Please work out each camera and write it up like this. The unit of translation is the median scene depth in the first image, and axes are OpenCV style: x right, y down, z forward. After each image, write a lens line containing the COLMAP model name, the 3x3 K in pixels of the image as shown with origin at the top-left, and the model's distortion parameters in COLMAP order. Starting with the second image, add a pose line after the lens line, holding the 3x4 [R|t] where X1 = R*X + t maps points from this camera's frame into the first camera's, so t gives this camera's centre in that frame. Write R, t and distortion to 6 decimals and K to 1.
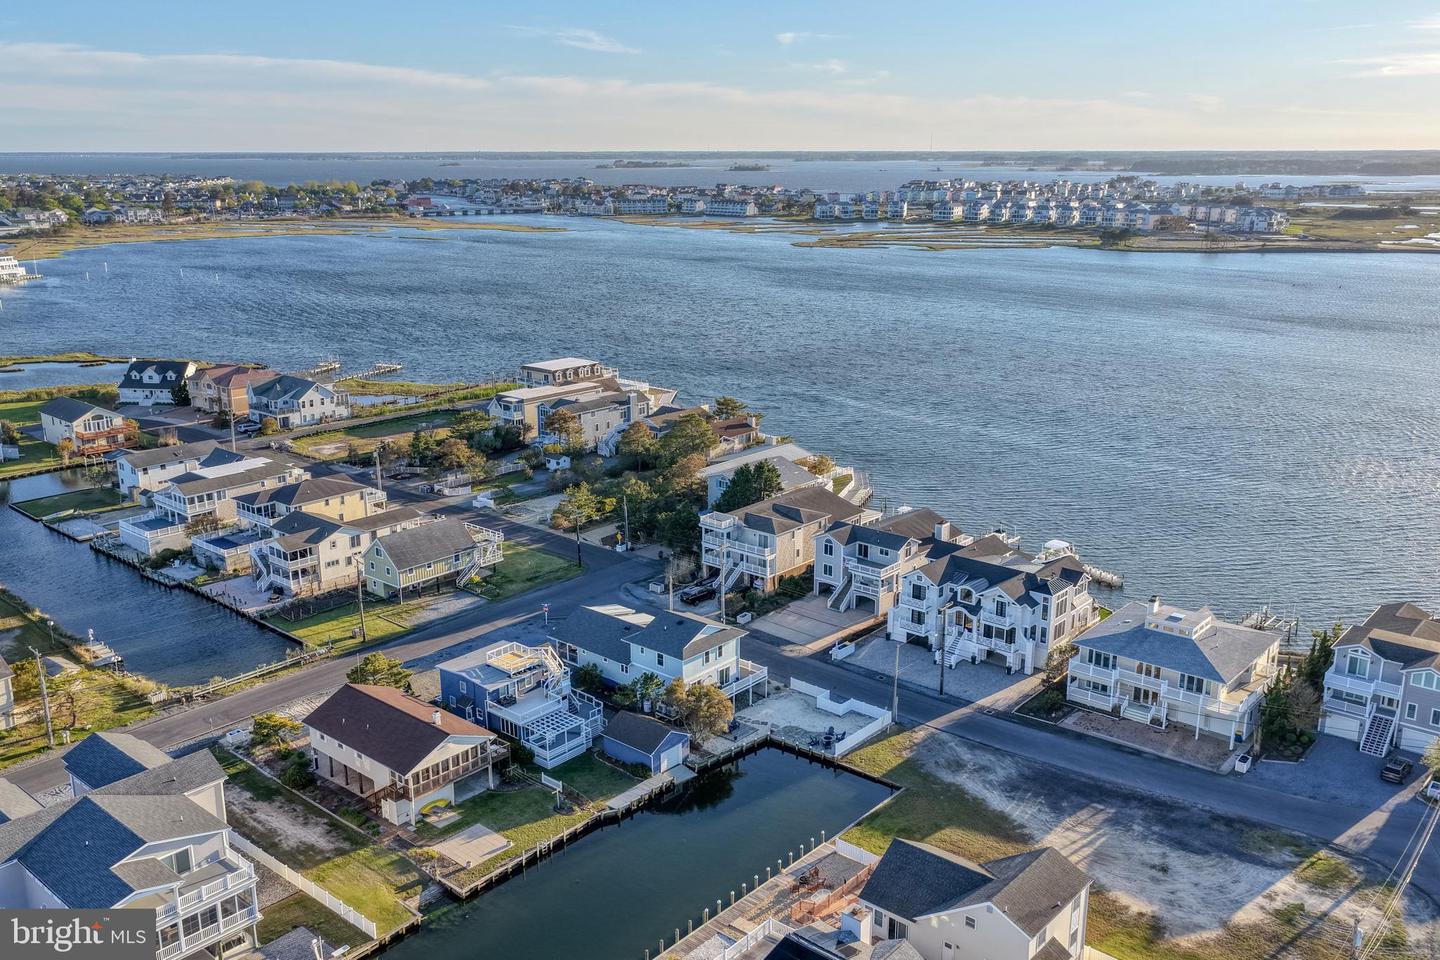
lens RADIAL K [[1240.0, 0, 720.0], [0, 1240.0, 480.0], [0, 0, 1]] dist [-0.002053, 0.009586]
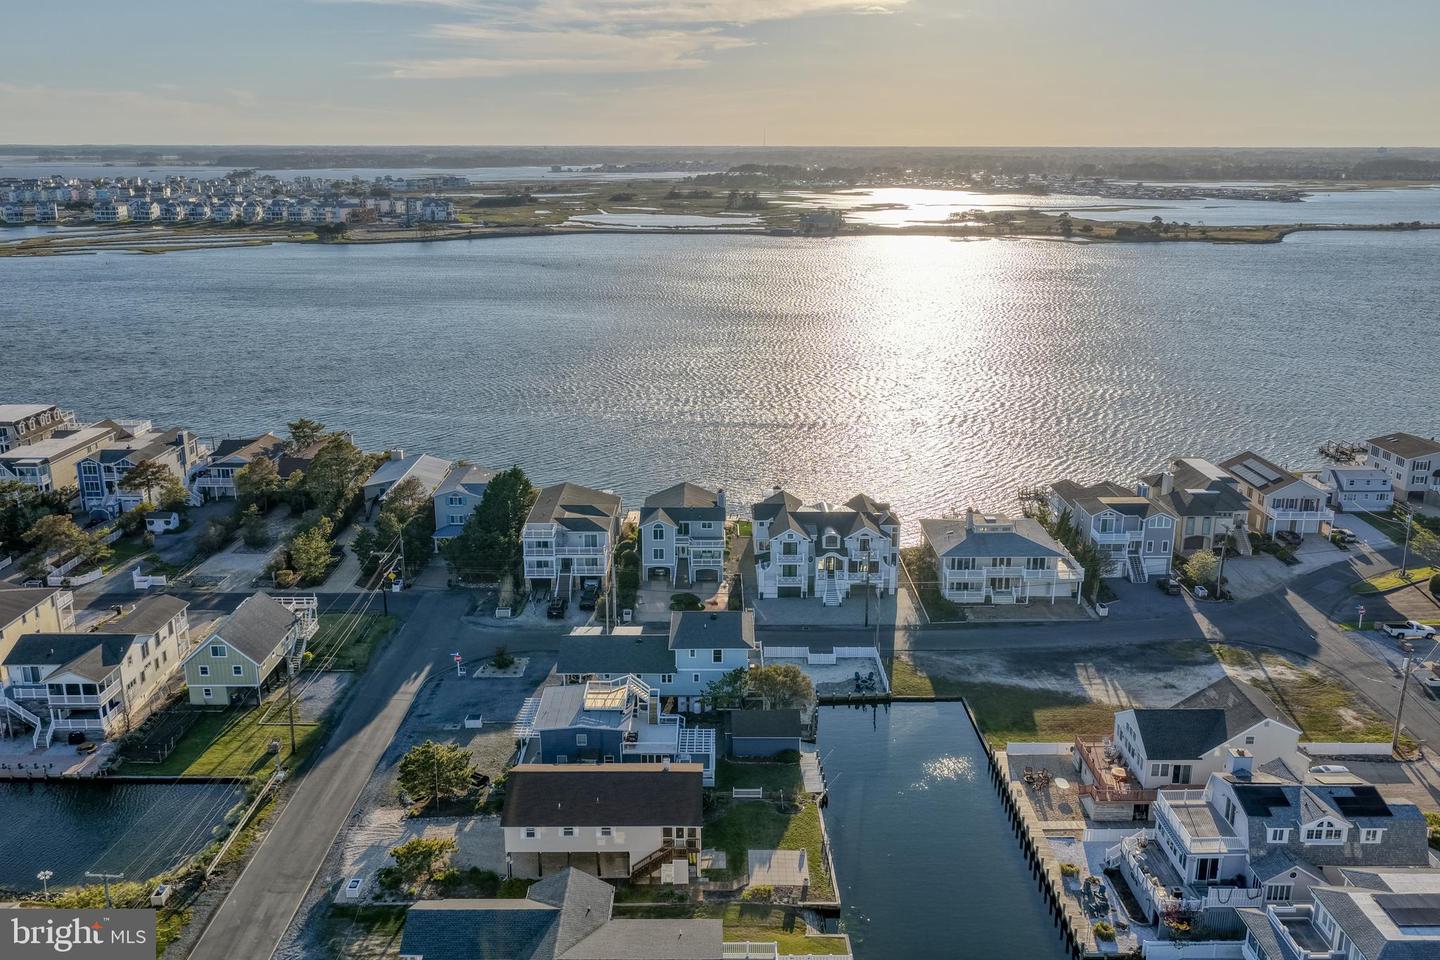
lens RADIAL K [[1207.9, 0, 720.0], [0, 1207.9, 480.0], [0, 0, 1]] dist [-0.006654, 0.024201]
pose [[0.752122, -0.174391, 0.635531, -0.552535], [0.167396, 0.983278, 0.071709, -0.057281], [-0.637409, 0.052452, 0.768738, 0.197994]]
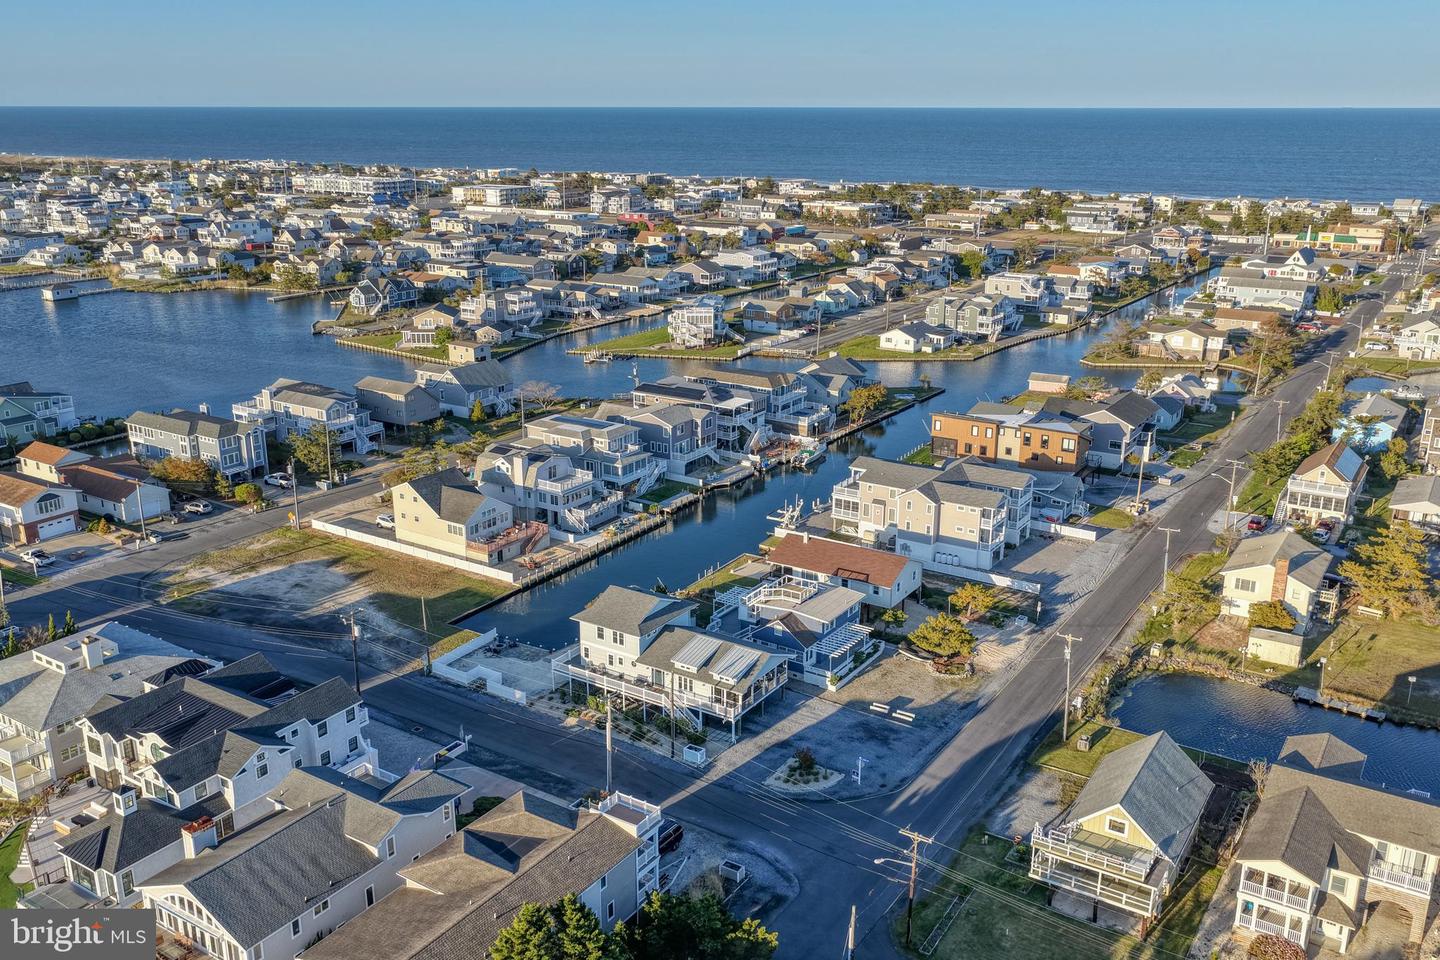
lens RADIAL K [[1222.8, 0, 720.0], [0, 1222.8, 480.0], [0, 0, 1]] dist [-0.010372, 0.033993]
pose [[-0.990549, 0.040908, -0.130914, 0.024350], [-0.035005, 0.847473, 0.529683, -0.412631], [0.132614, 0.529260, -0.838032, 1.536838]]
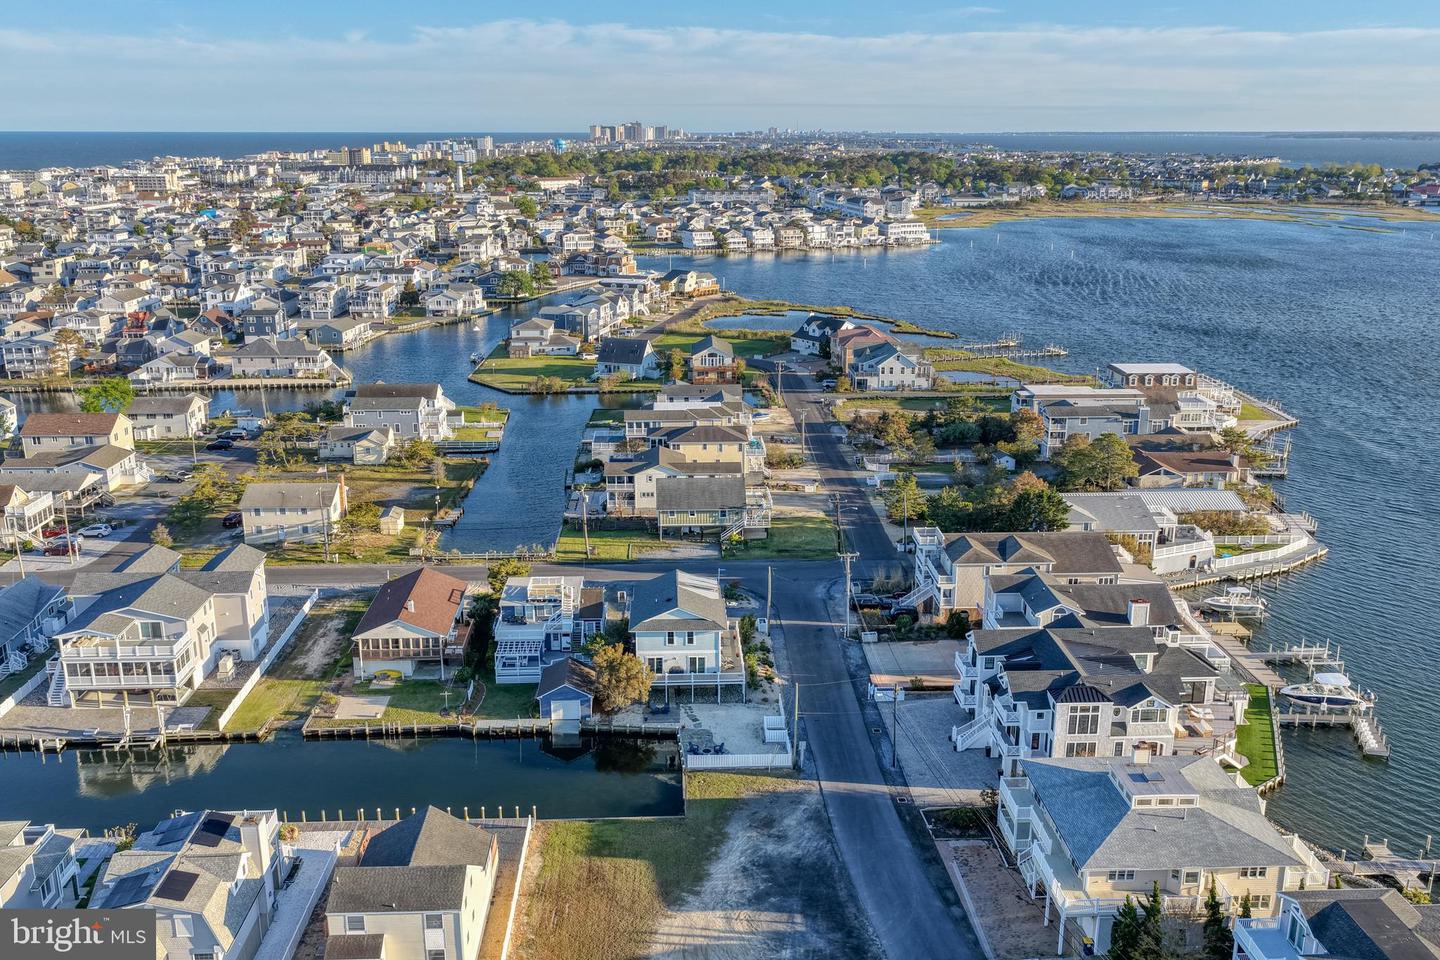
lens RADIAL K [[1252.9, 0, 720.0], [0, 1252.9, 480.0], [0, 0, 1]] dist [-0.006054, 0.021671]
pose [[0.686943, 0.198840, -0.698979, 0.603903], [-0.189751, 0.977550, 0.091602, -0.072441], [0.701501, 0.069707, 0.709251, 0.252001]]
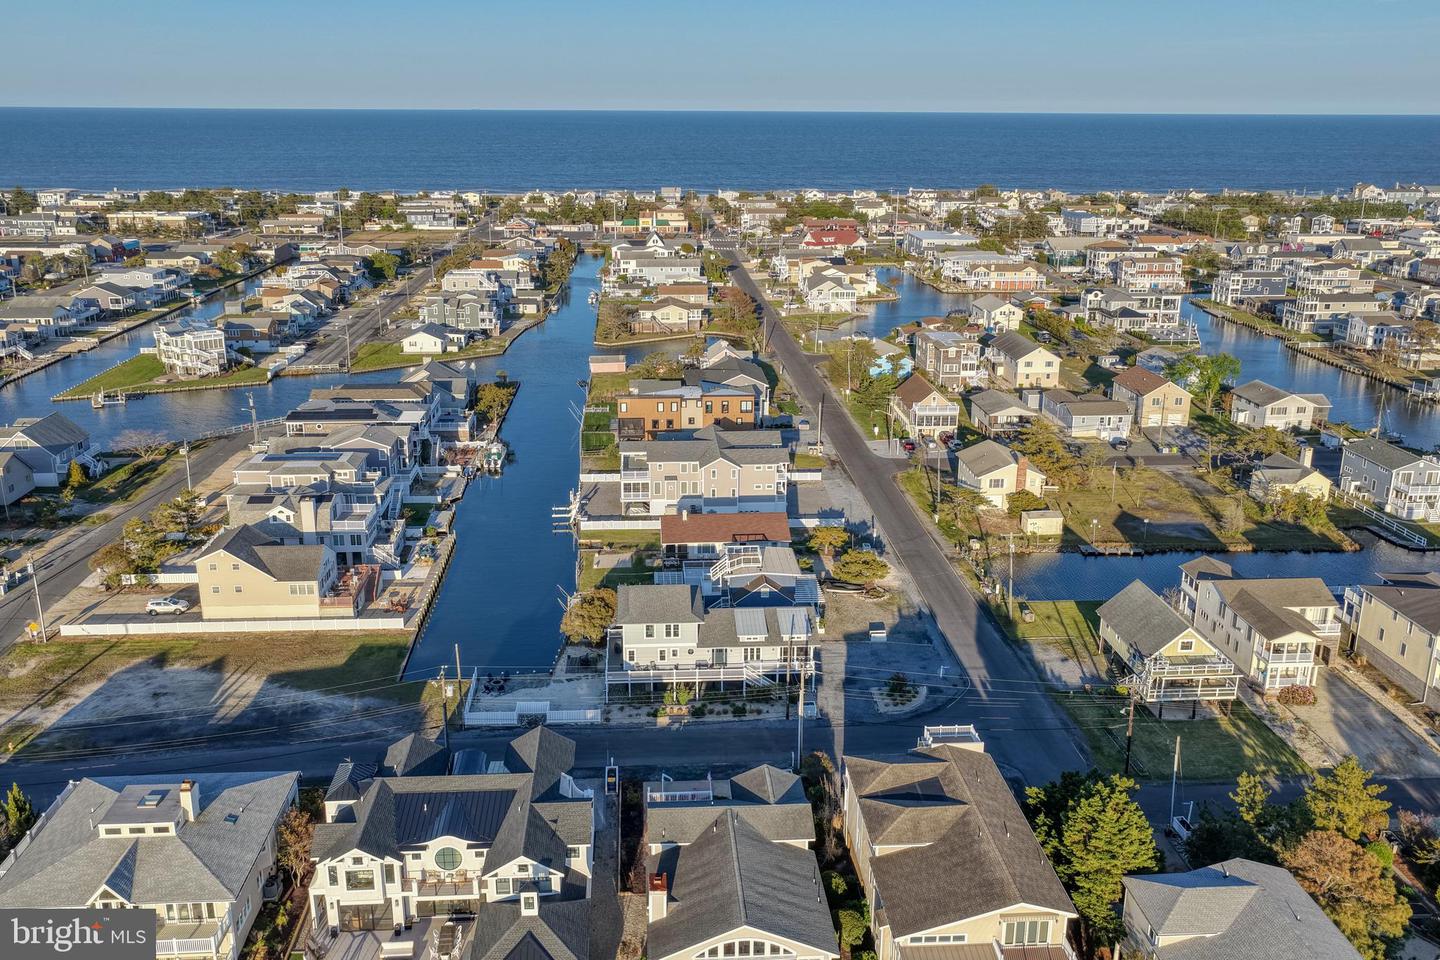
lens RADIAL K [[1225.6, 0, 720.0], [0, 1225.6, 480.0], [0, 0, 1]] dist [-0.006811, 0.023556]
pose [[-0.708441, 0.203355, -0.675838, 0.505168], [-0.186932, 0.869326, 0.457524, -0.363678], [0.680564, 0.450465, -0.577853, 1.356419]]
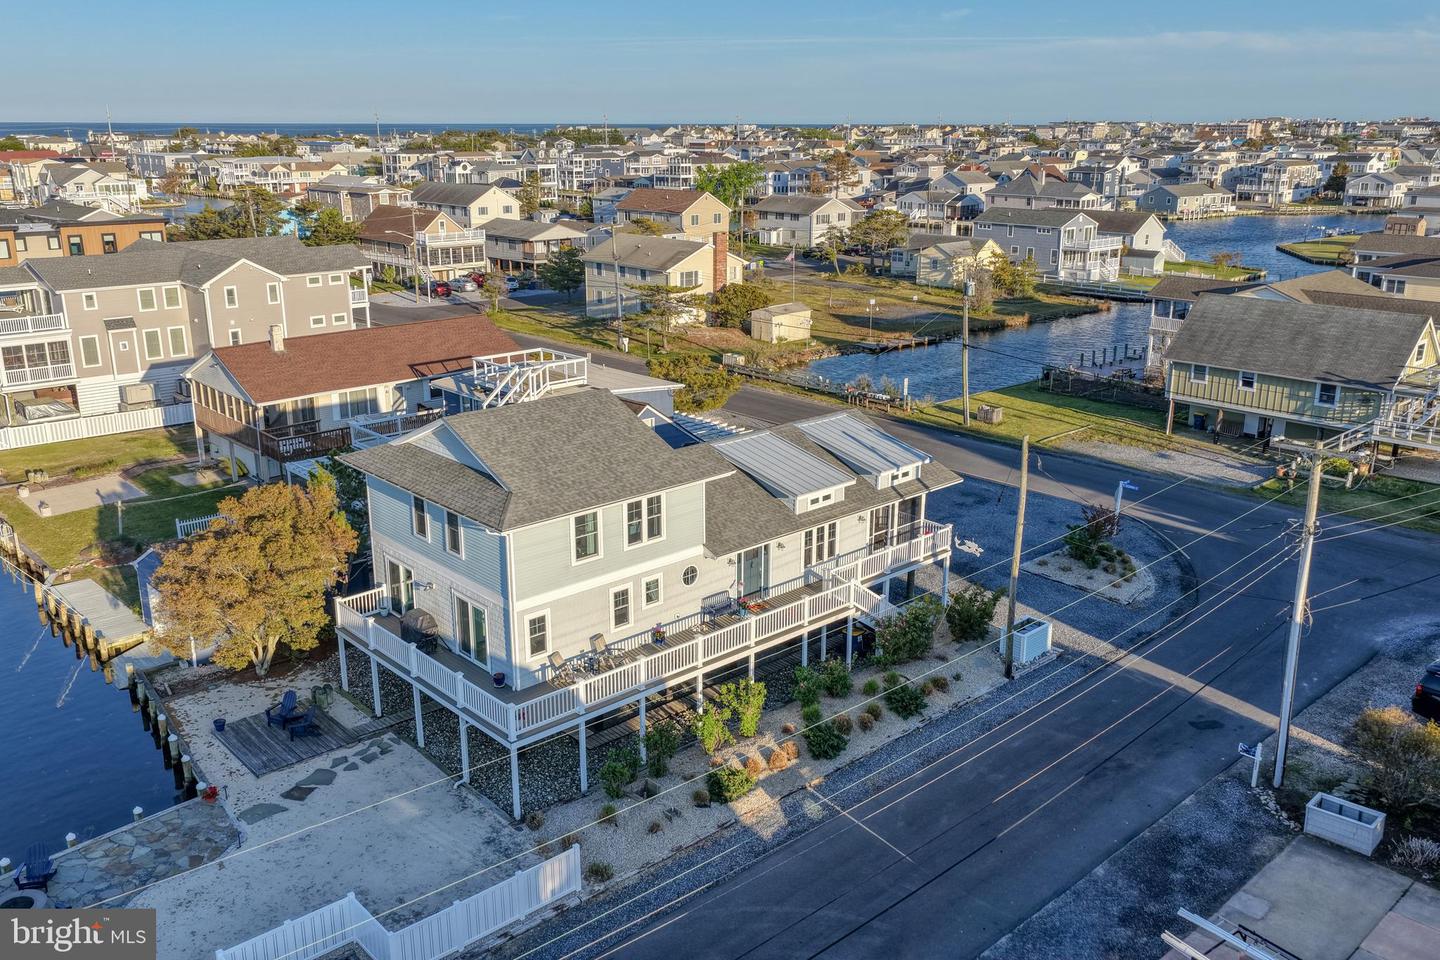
lens RADIAL K [[1195.3, 0, 720.0], [0, 1195.3, 480.0], [0, 0, 1]] dist [-0.009101, 0.031062]
pose [[-0.109380, 0.286802, -0.951725, 0.222714], [-0.258451, 0.916332, 0.305840, 0.021565], [0.959812, 0.279427, -0.026104, 0.921228]]
